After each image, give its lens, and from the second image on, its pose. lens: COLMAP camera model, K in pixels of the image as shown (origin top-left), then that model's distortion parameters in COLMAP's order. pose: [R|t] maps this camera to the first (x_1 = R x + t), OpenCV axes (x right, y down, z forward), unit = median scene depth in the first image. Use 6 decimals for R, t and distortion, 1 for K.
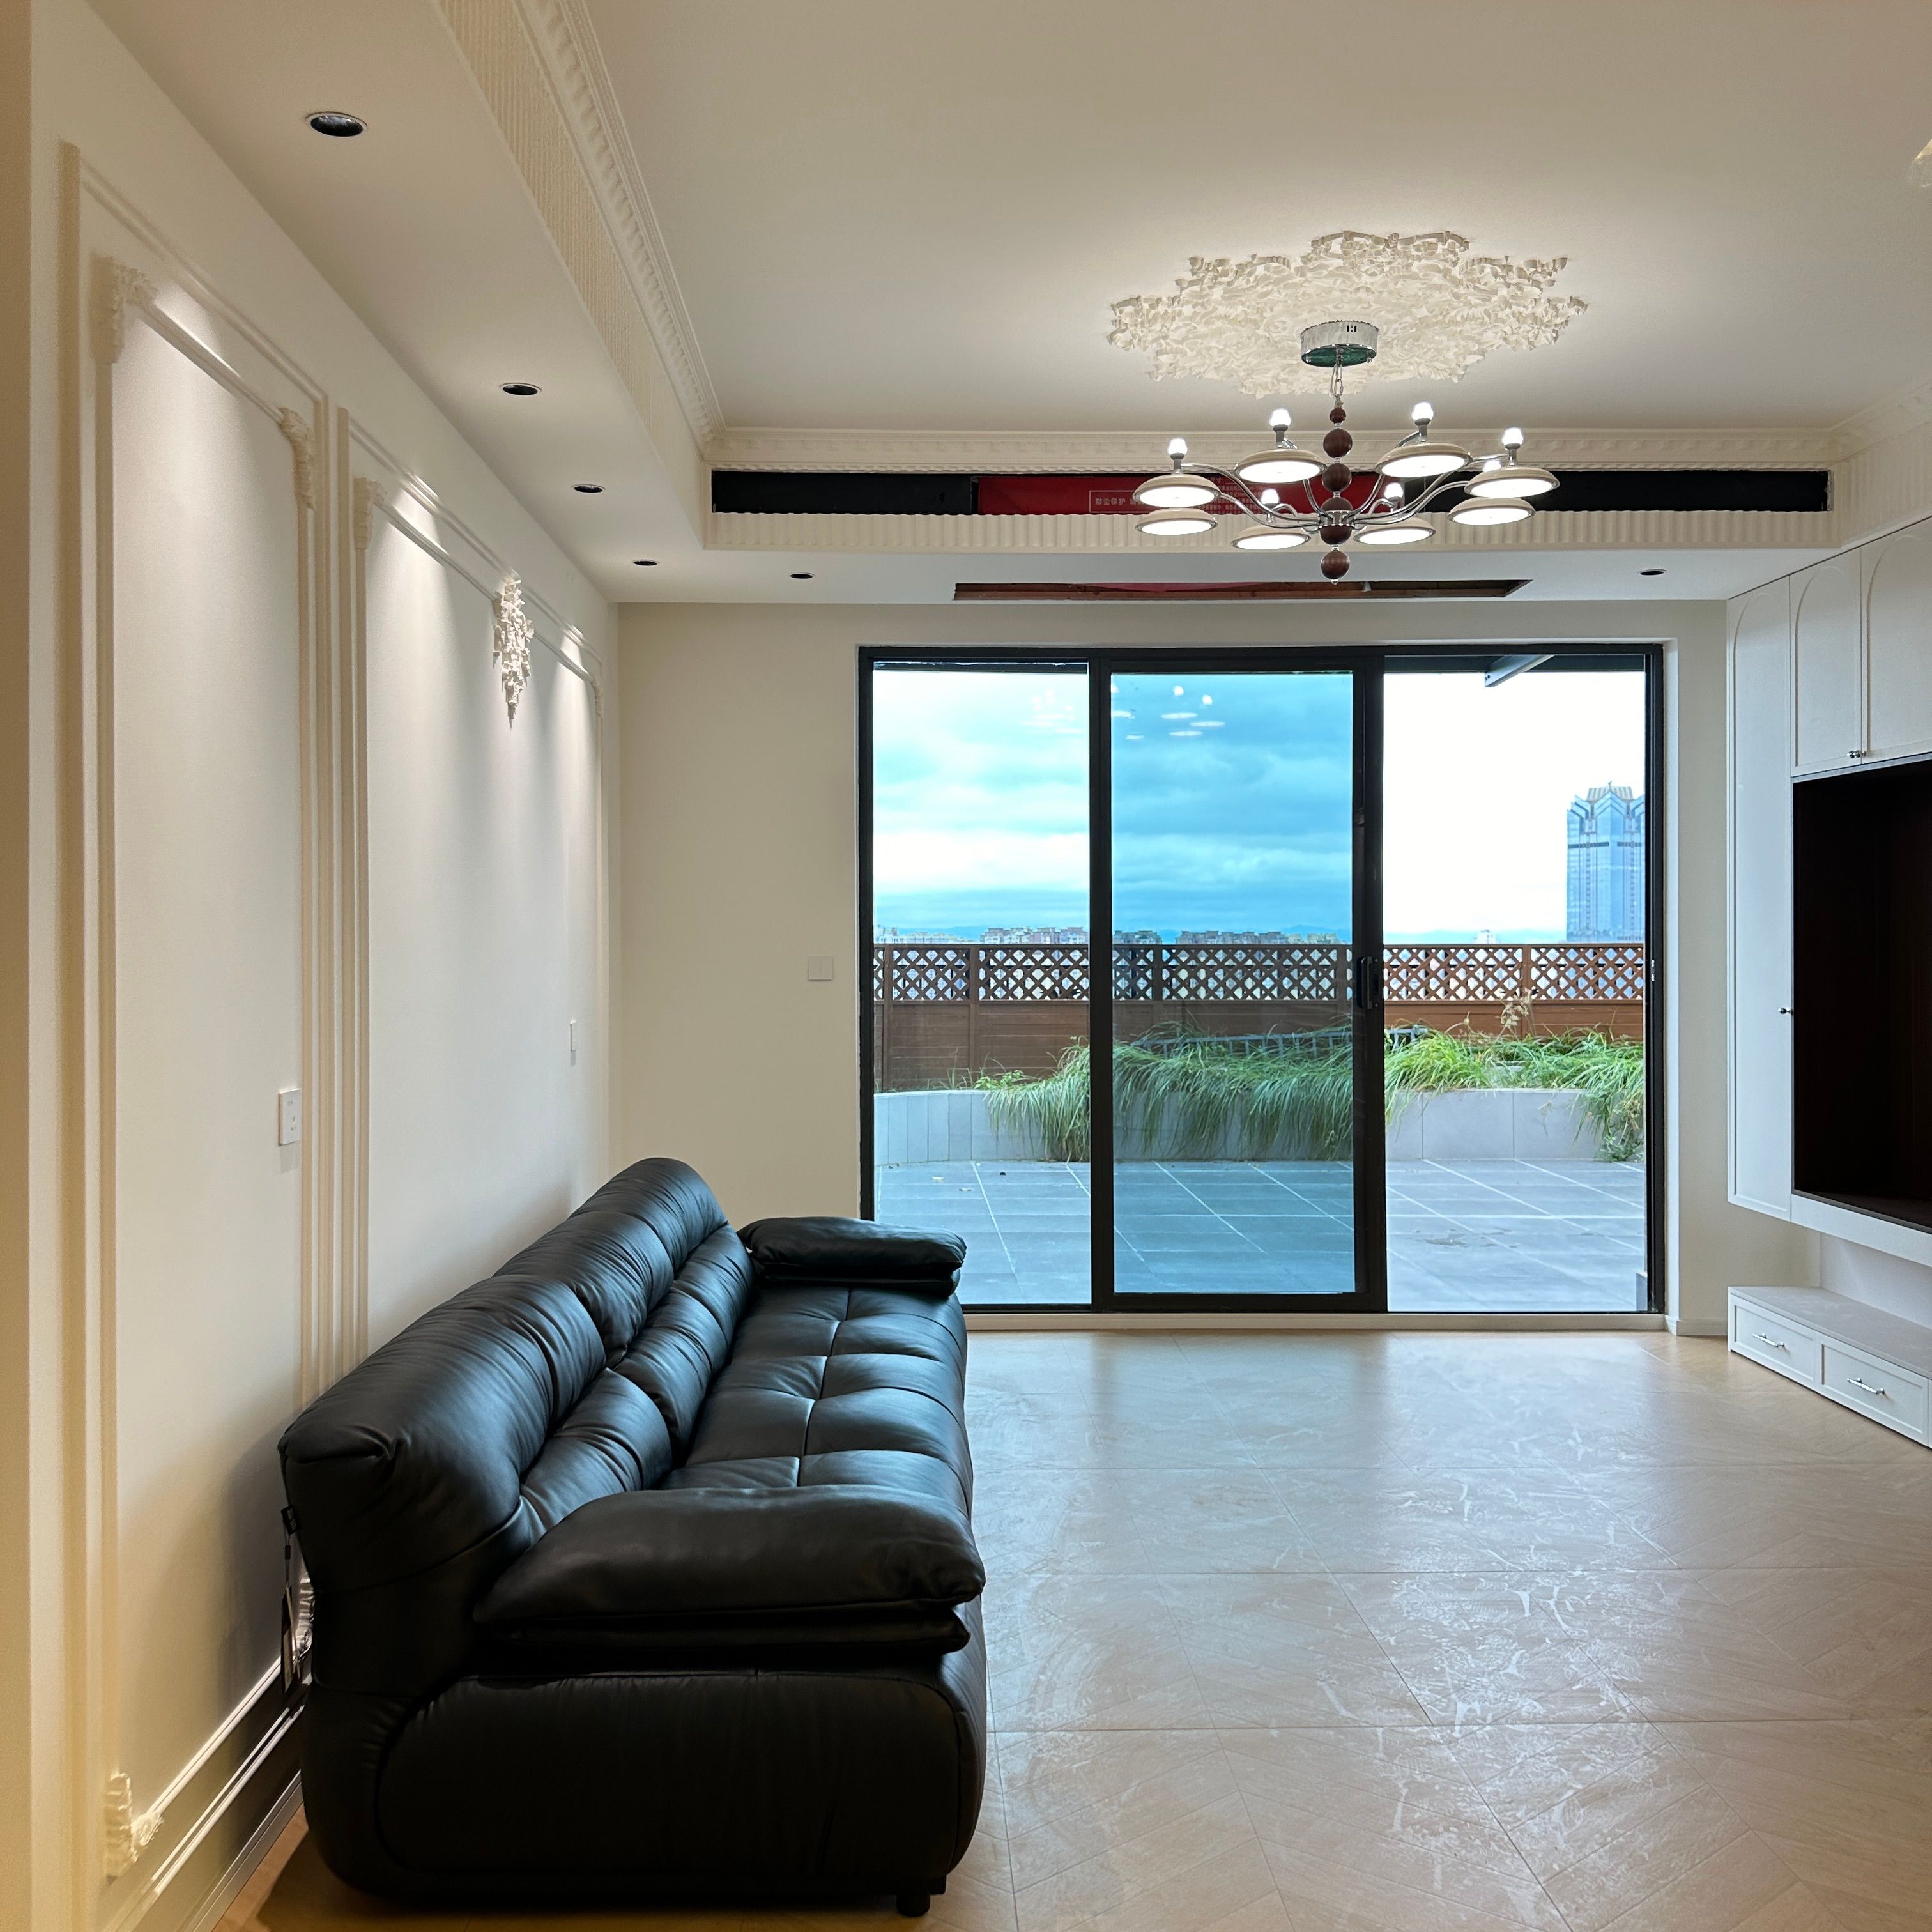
lens RADIAL K [[1798.9, 0, 960.8], [0, 1798.9, 955.6], [0, 0, 1]] dist [-0.071515, -0.005987]
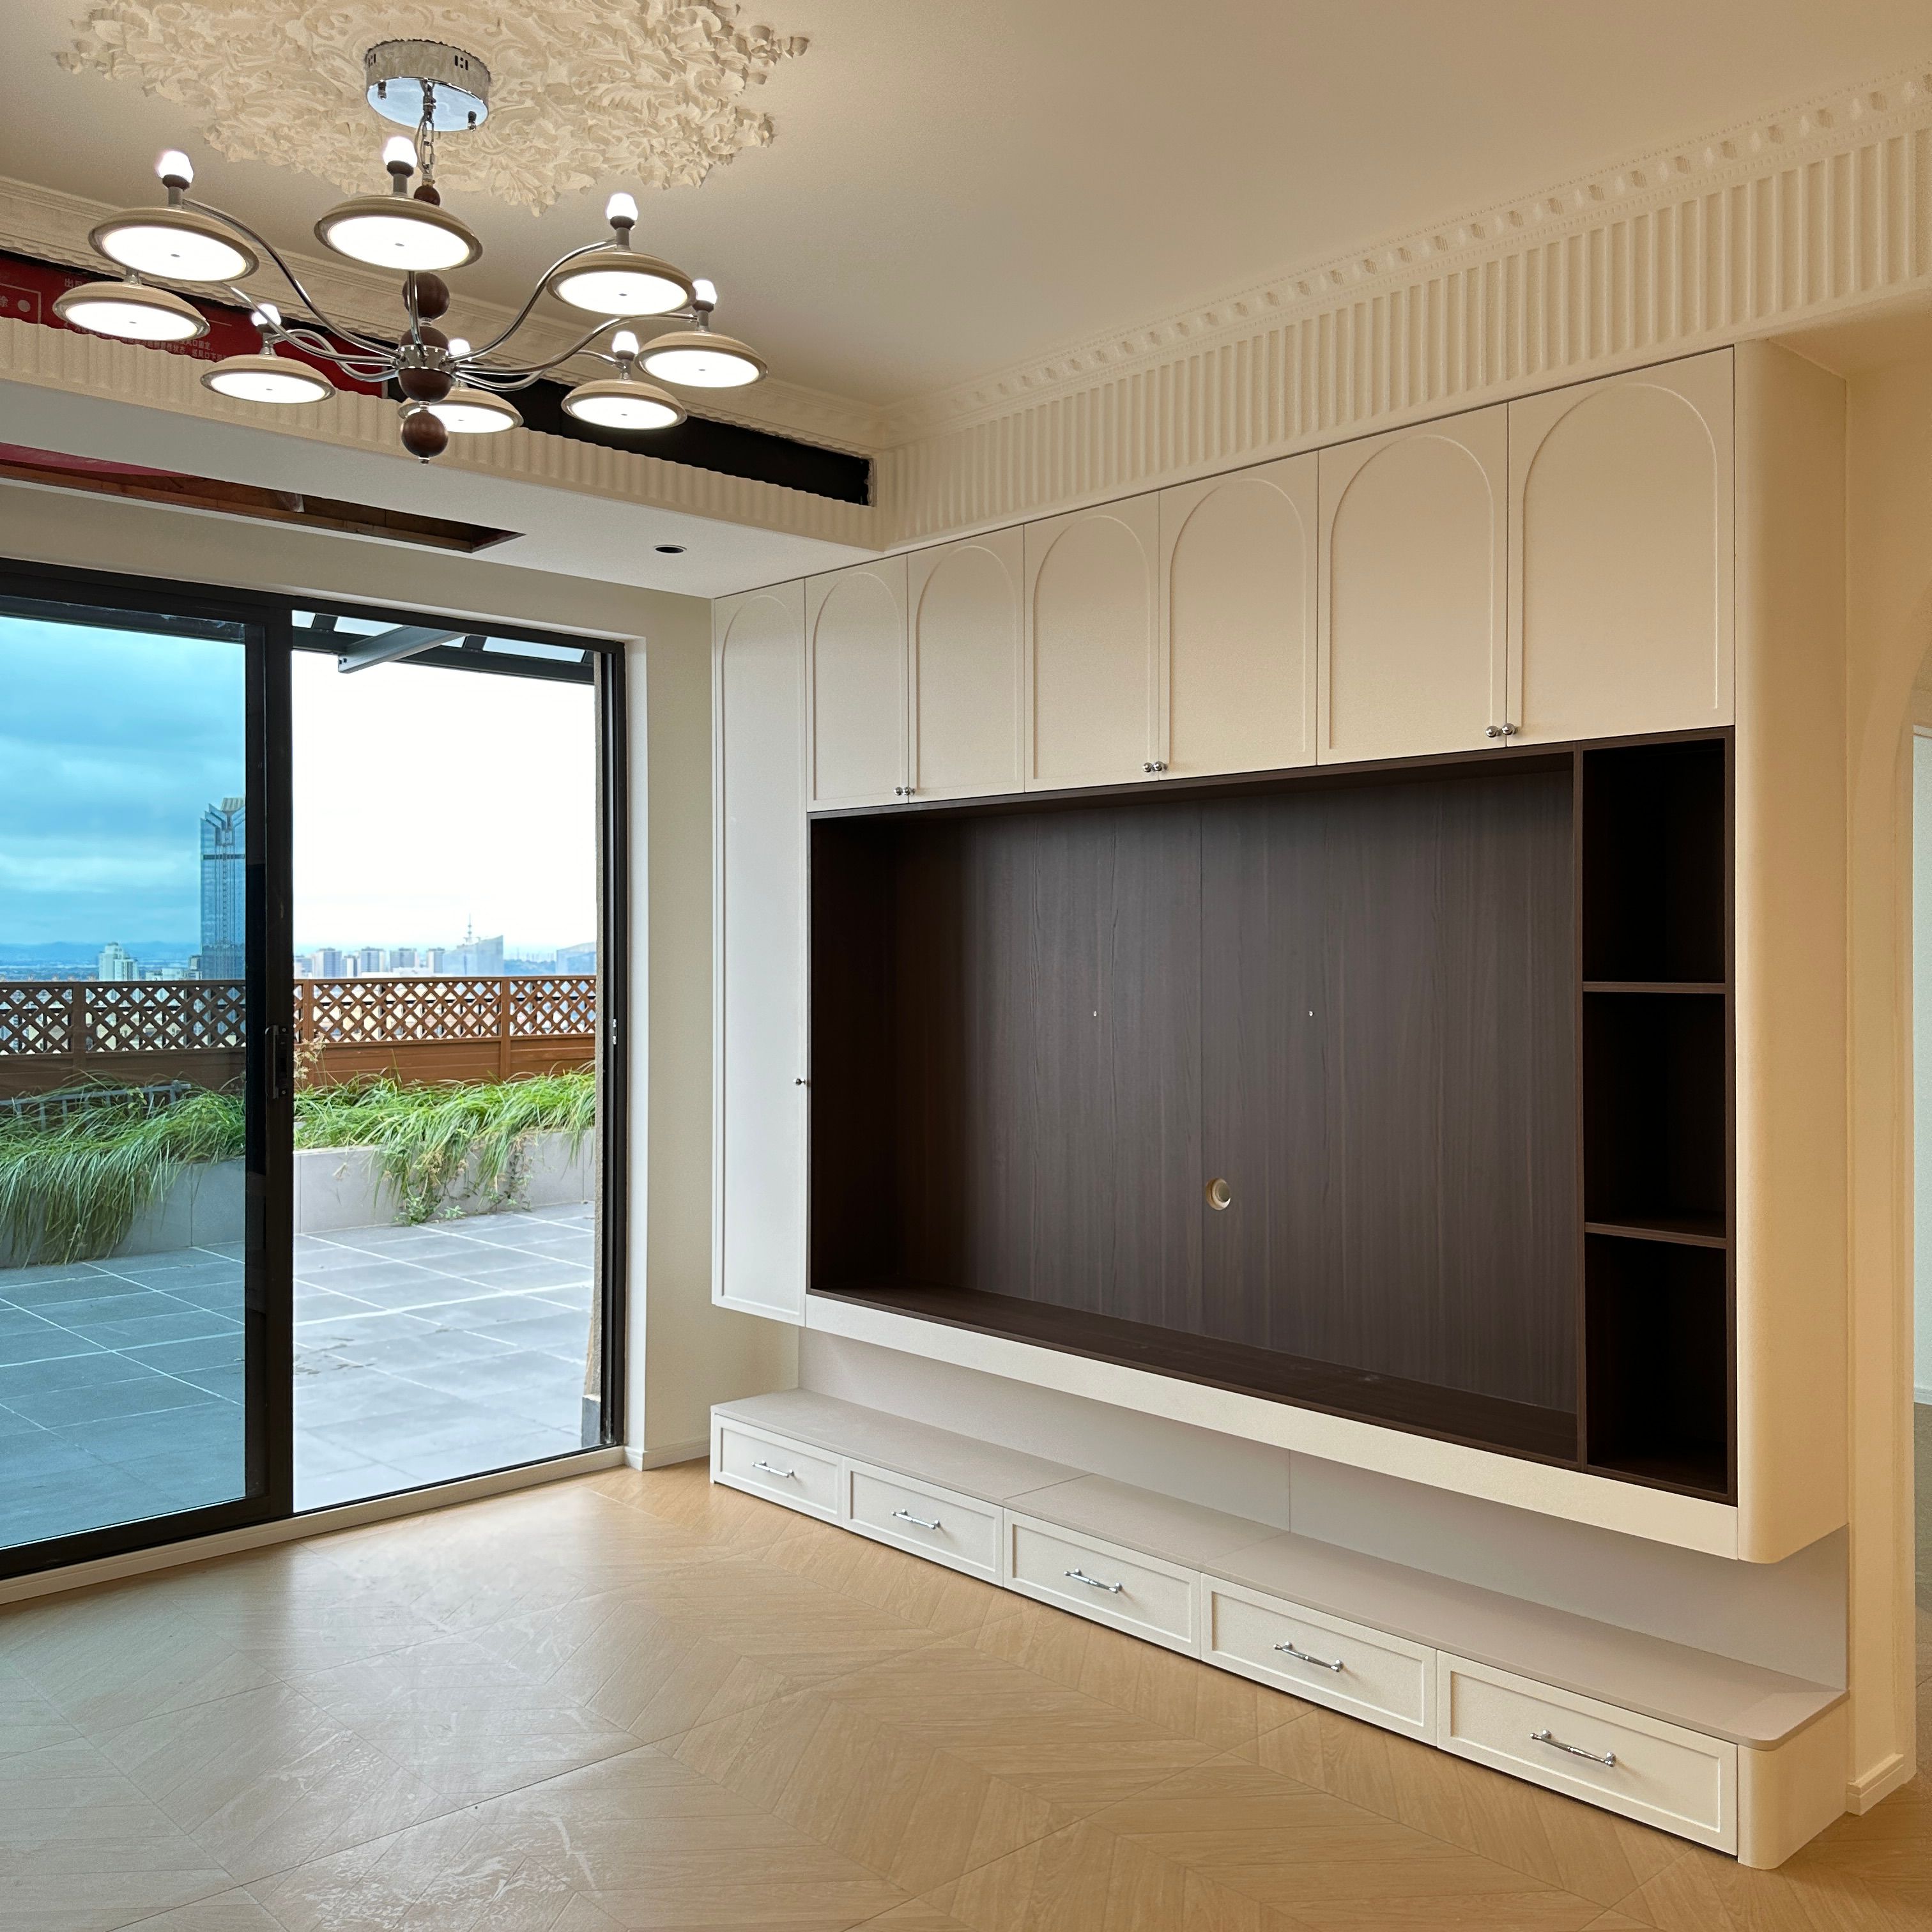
lens RADIAL K [[1765.0, 0, 958.8], [0, 1765.0, 949.7], [0, 0, 1]] dist [0.134003, -0.221111]
pose [[0.745668, 0.008204, 0.666267, -0.044264], [-0.000720, 0.999934, -0.011507, -0.019785], [-0.666317, 0.008101, 0.745625, 0.257029]]
